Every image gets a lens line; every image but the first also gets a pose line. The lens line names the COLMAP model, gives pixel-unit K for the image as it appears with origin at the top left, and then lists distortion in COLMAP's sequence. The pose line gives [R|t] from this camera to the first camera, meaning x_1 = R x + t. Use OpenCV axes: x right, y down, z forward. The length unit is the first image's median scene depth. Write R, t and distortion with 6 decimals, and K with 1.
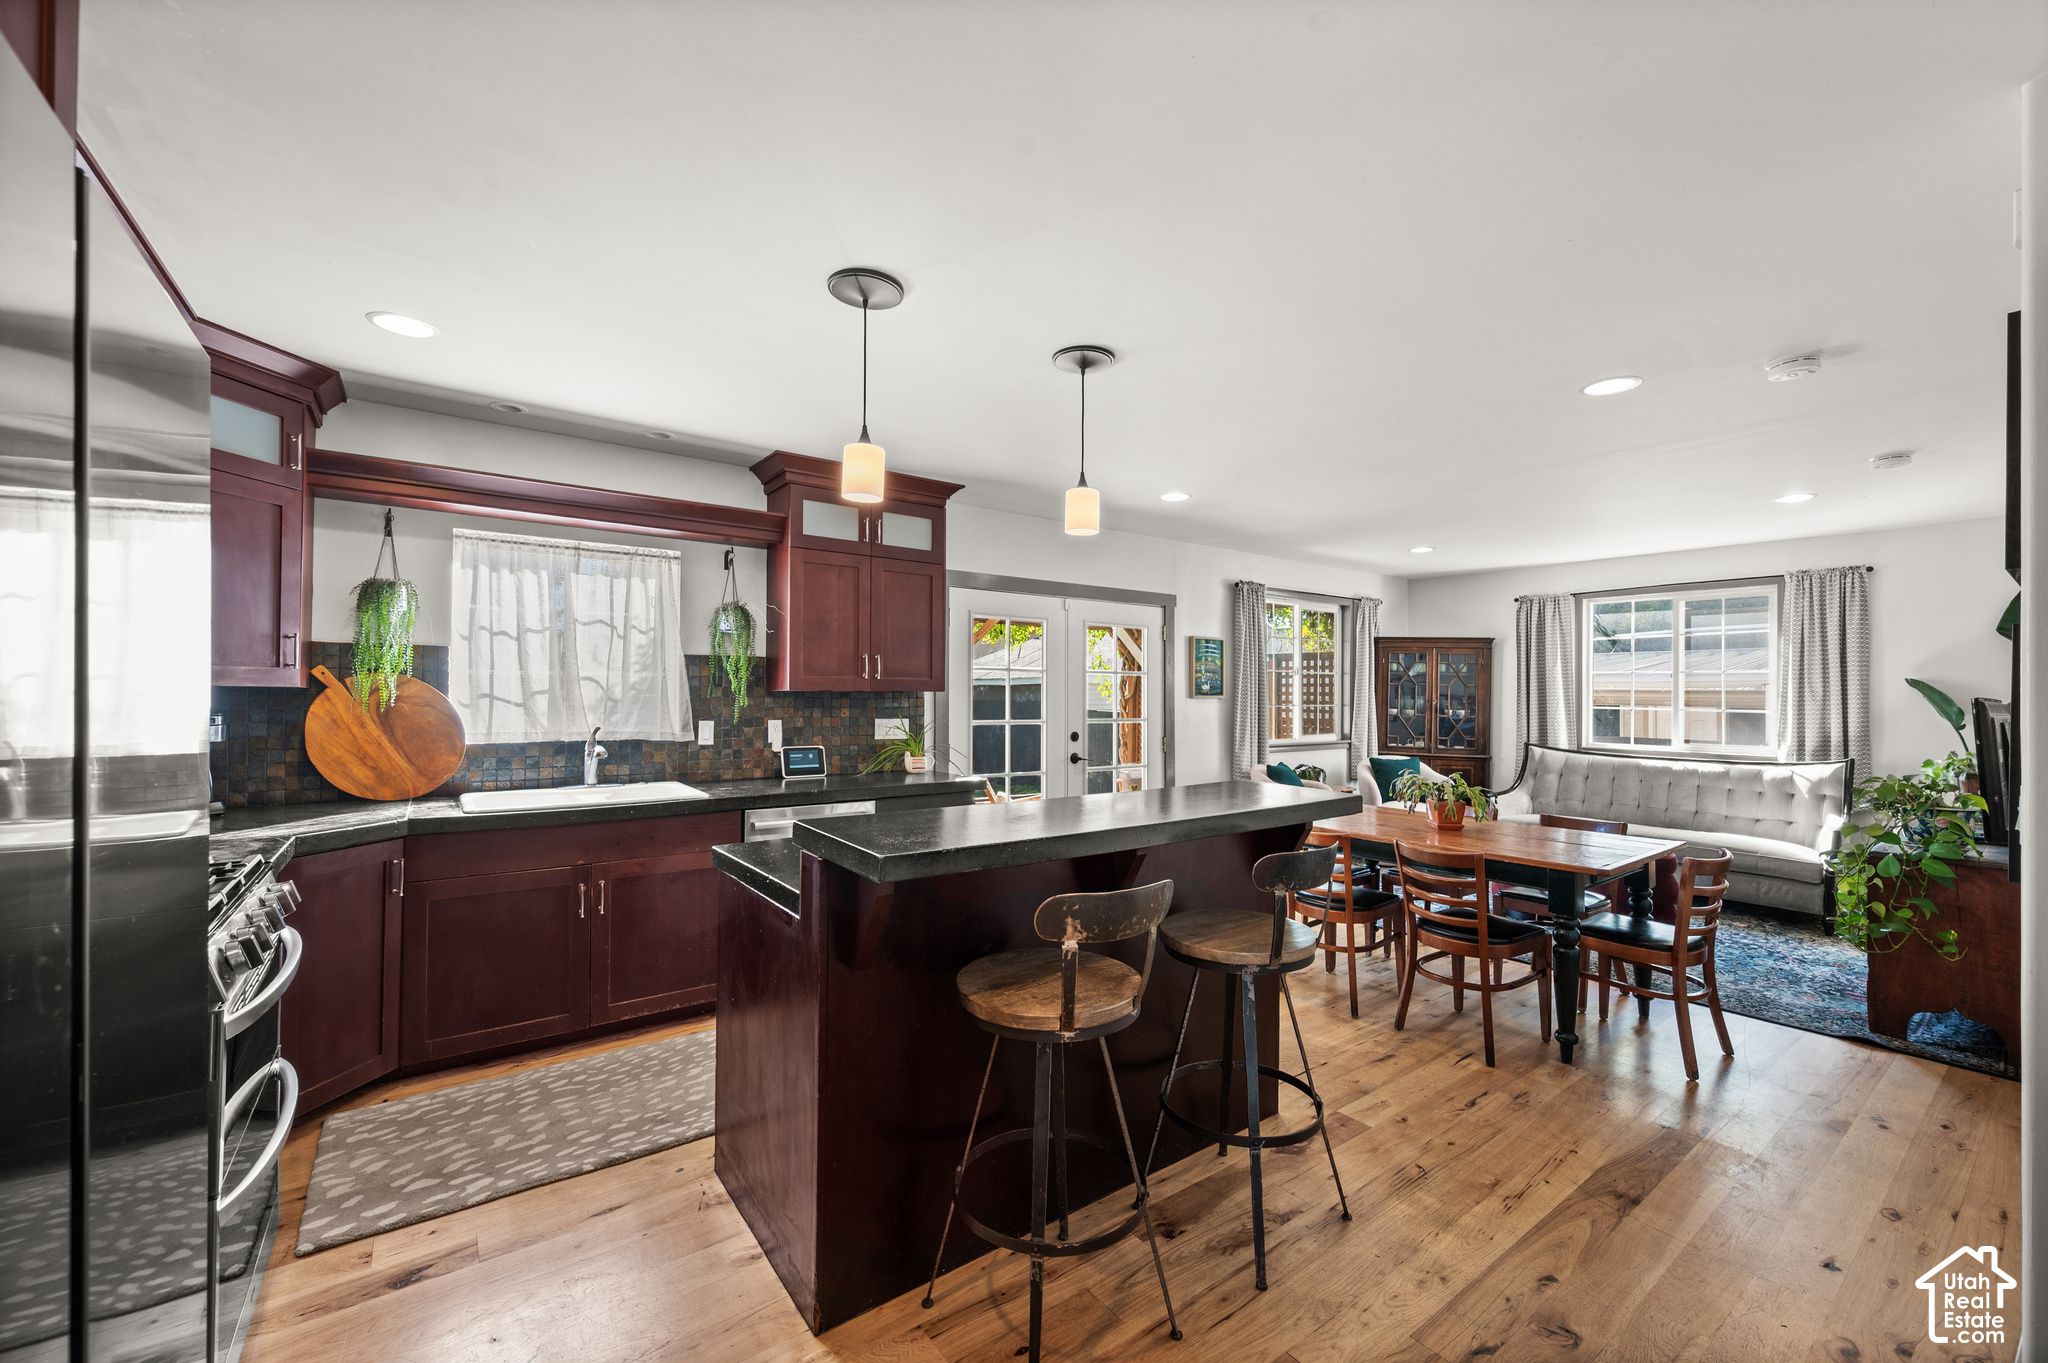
lens RADIAL K [[832.8, 0, 1033.1], [0, 832.8, 685.3], [0, 0, 1]] dist [0.001741, 0.000045]
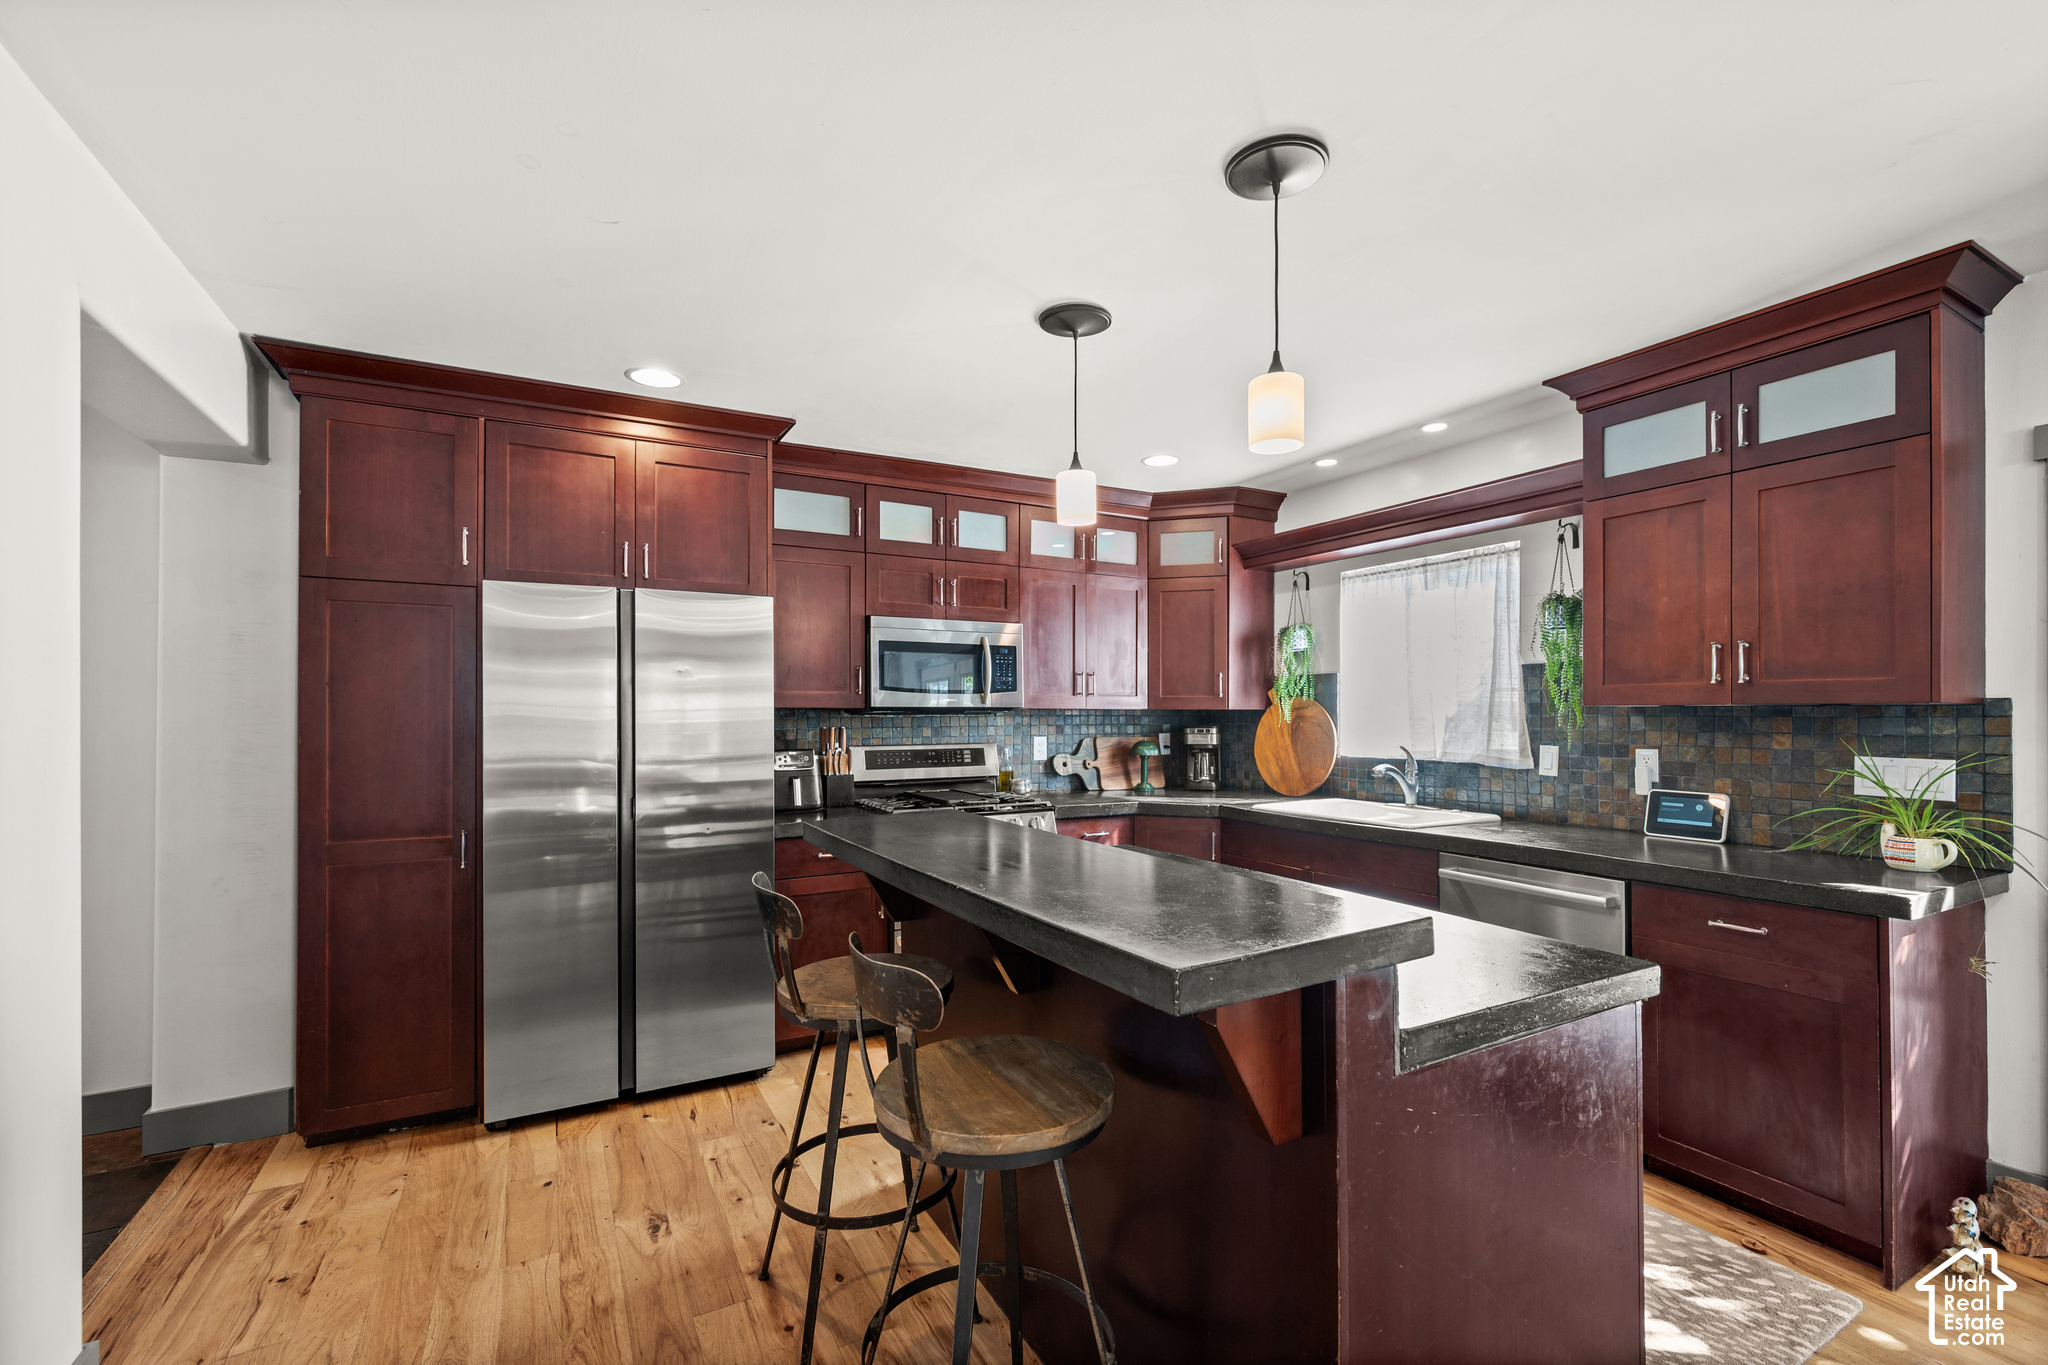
lens RADIAL K [[866.4, 0, 1027.1], [0, 866.4, 714.6], [0, 0, 1]] dist [0.006726, -0.000587]
pose [[-0.129031, -0.004756, -0.991629, 0.439912], [0.010849, 0.999922, -0.006208, 0.011416], [0.991581, -0.011560, -0.128969, 0.548983]]
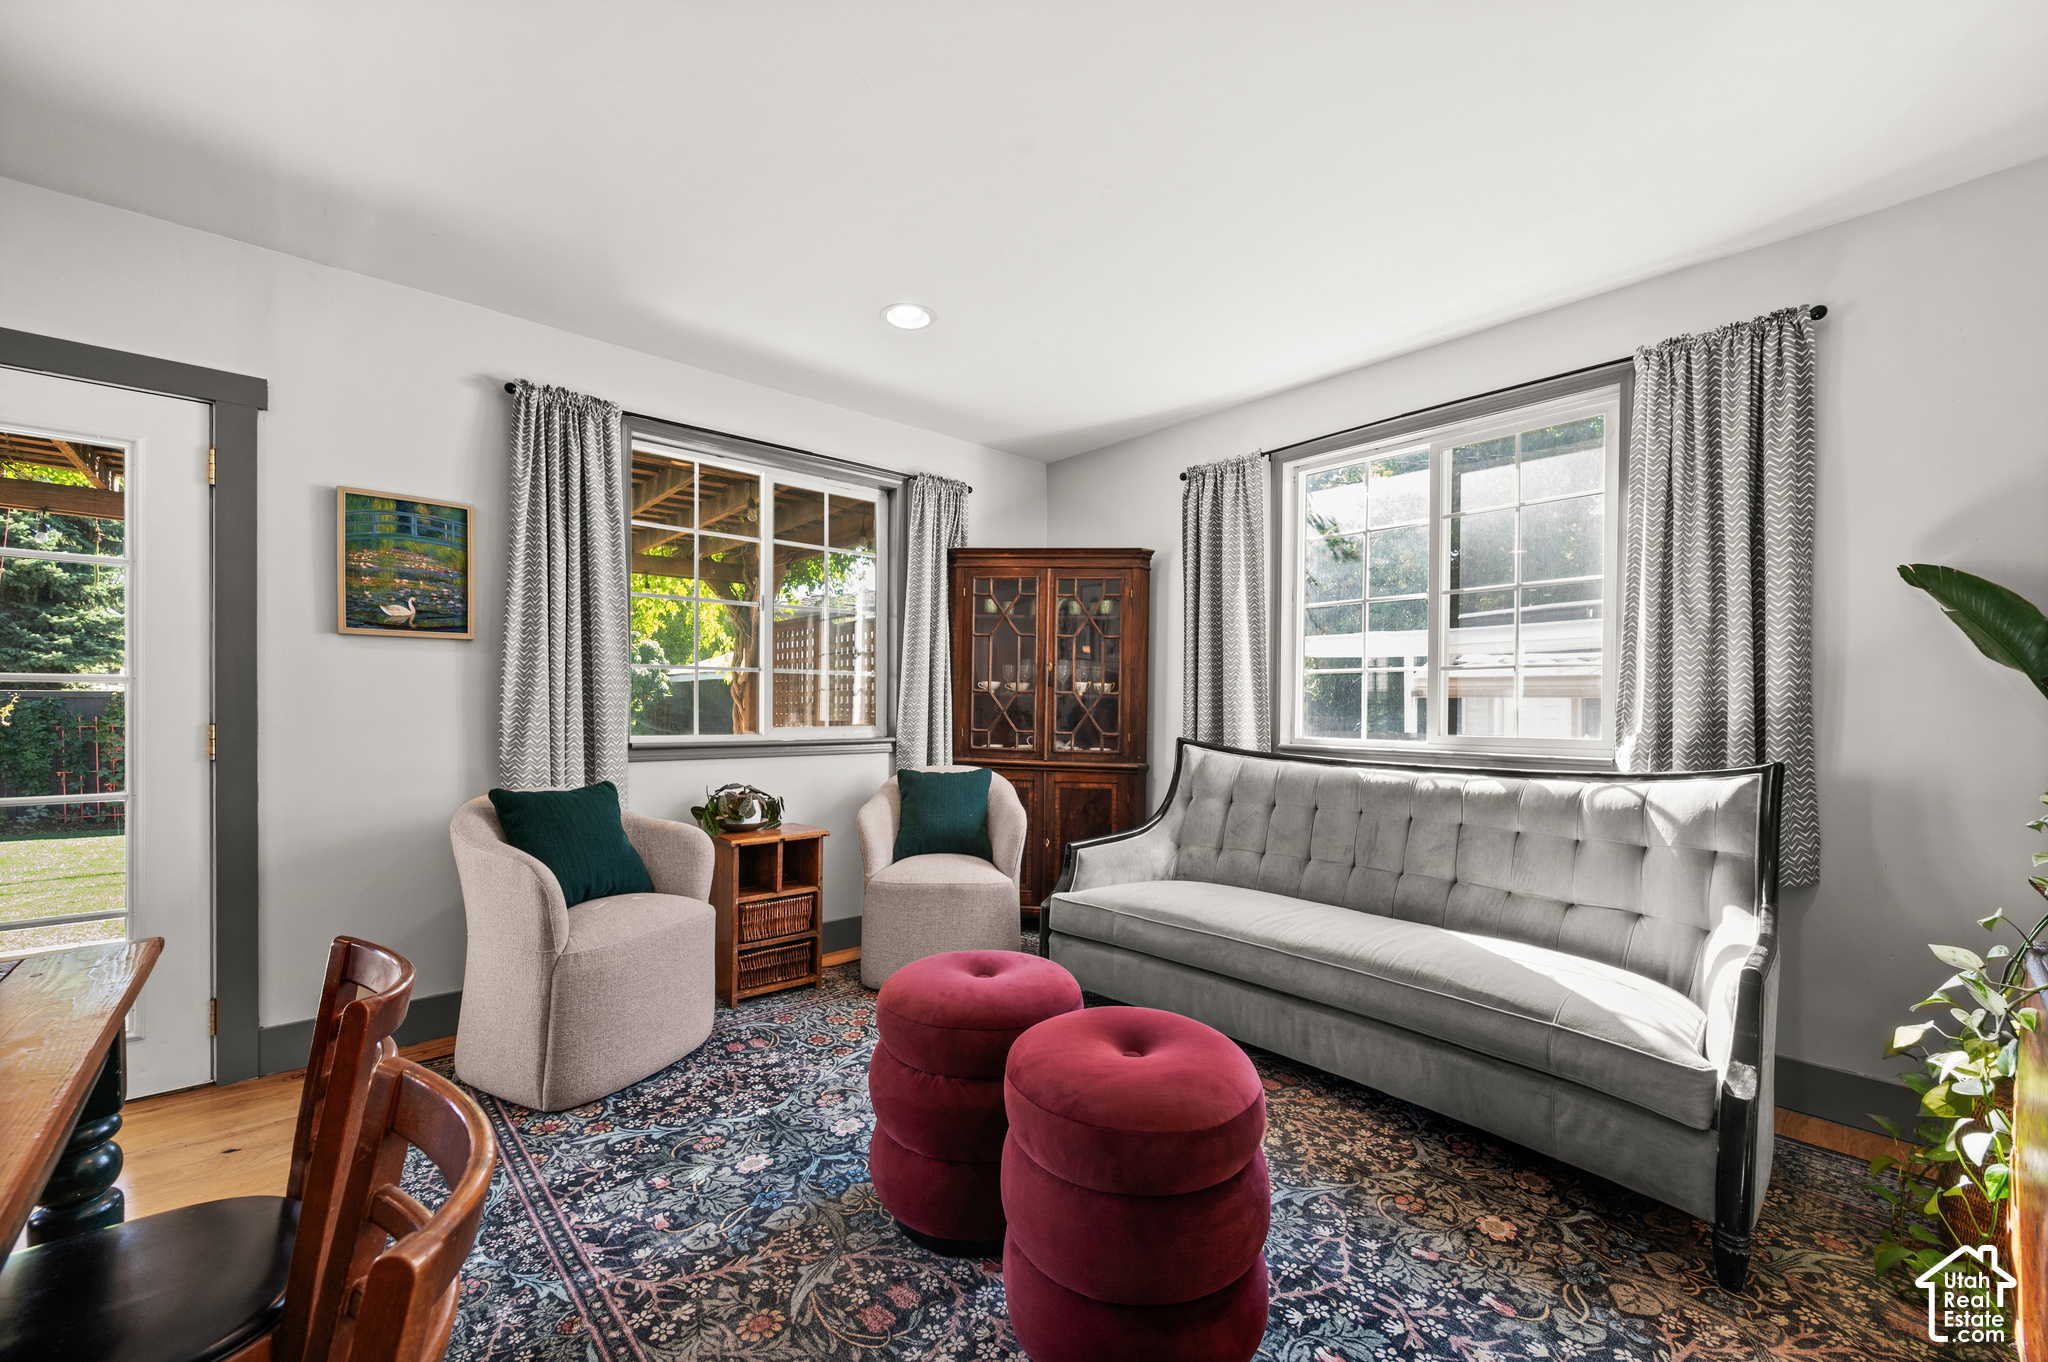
lens RADIAL K [[832.8, 0, 1034.1], [0, 832.8, 707.4], [0, 0, 1]] dist [0.001741, 0.000045]
pose [[0.995929, -0.001770, 0.090129, 0.677134], [0.000616, 0.999917, 0.012832, 0.064003], [-0.090144, -0.012724, 0.995847, 0.728519]]
